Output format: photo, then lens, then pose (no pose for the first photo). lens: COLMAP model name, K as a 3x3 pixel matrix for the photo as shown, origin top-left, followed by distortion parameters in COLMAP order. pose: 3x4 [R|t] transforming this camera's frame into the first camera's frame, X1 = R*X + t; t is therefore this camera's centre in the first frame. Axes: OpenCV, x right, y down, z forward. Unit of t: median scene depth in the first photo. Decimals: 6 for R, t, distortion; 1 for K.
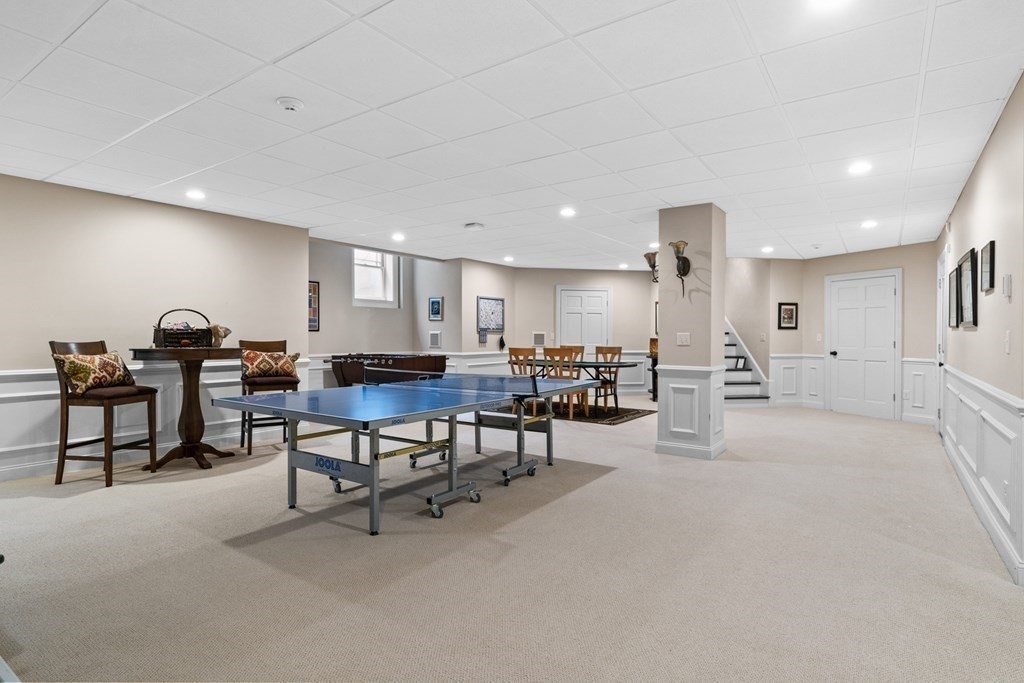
lens RADIAL K [[529.8, 0, 511.9], [0, 529.8, 338.2], [0, 0, 1]] dist [-0.000036, 0.000389]
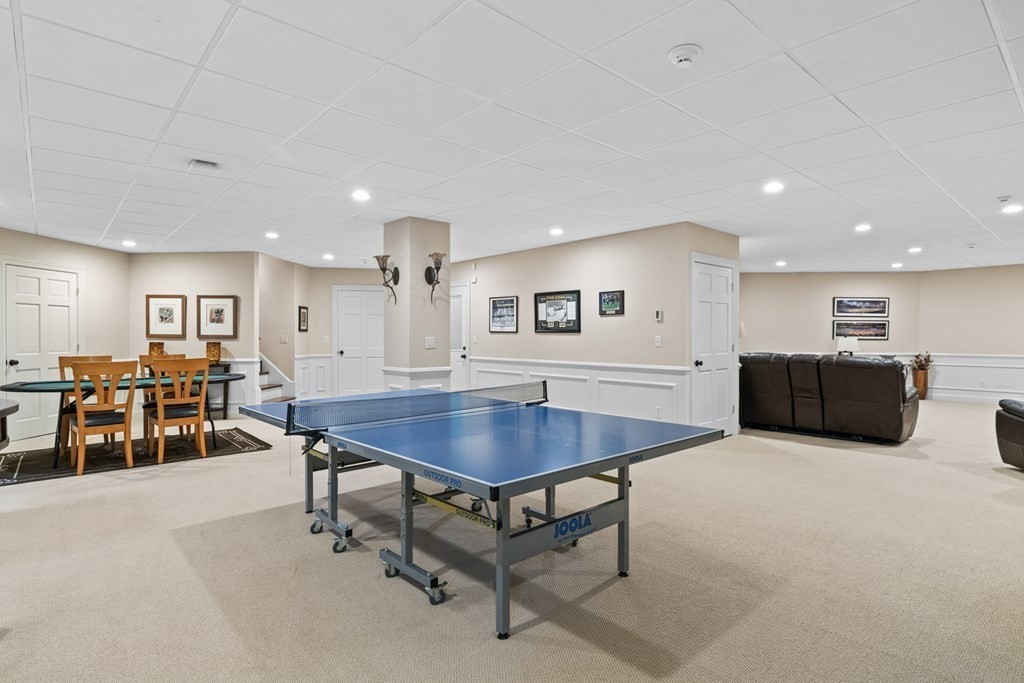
lens RADIAL K [[529.8, 0, 511.1], [0, 529.8, 337.8], [0, 0, 1]] dist [-0.000036, 0.000389]
pose [[0.232125, -0.009524, 0.972639, -0.482262], [0.008659, 0.999933, 0.007725, -0.010515], [-0.972647, 0.006629, 0.232192, 0.413369]]
